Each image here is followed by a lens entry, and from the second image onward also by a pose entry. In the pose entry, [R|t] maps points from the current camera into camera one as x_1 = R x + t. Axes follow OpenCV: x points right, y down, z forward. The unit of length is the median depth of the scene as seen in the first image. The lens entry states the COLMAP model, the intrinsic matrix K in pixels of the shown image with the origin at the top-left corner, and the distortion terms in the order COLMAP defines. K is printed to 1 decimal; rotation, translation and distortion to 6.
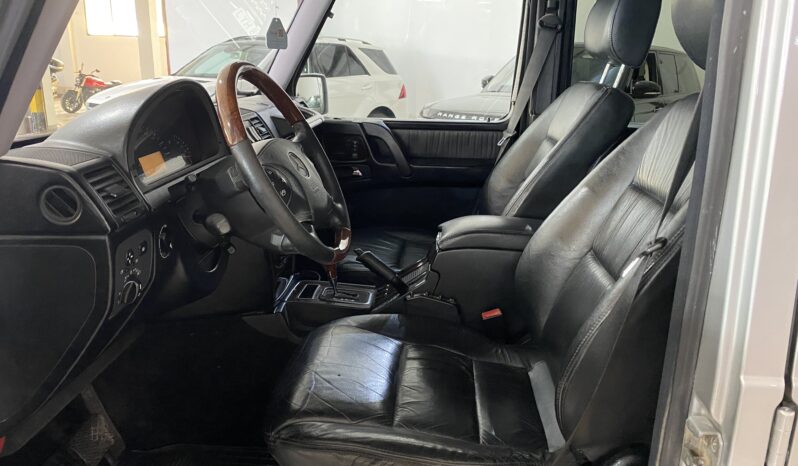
lens RADIAL K [[611.6, 0, 395.4], [0, 611.6, 232.3], [0, 0, 1]] dist [0.010557, -0.017296]
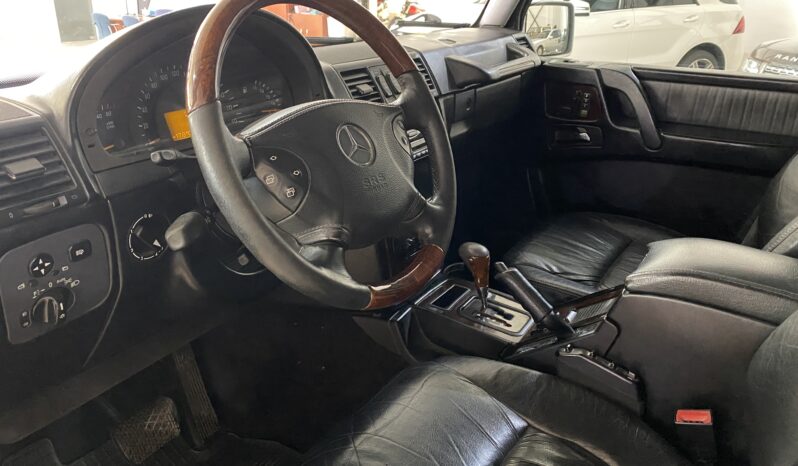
lens RADIAL K [[611.6, 0, 400.3], [0, 611.6, 217.2], [0, 0, 1]] dist [0.010557, -0.017296]
pose [[0.880845, 0.164249, -0.443999, 0.089393], [-0.126240, 0.985417, 0.114090, -0.057347], [0.456264, -0.044445, 0.888734, 0.228263]]
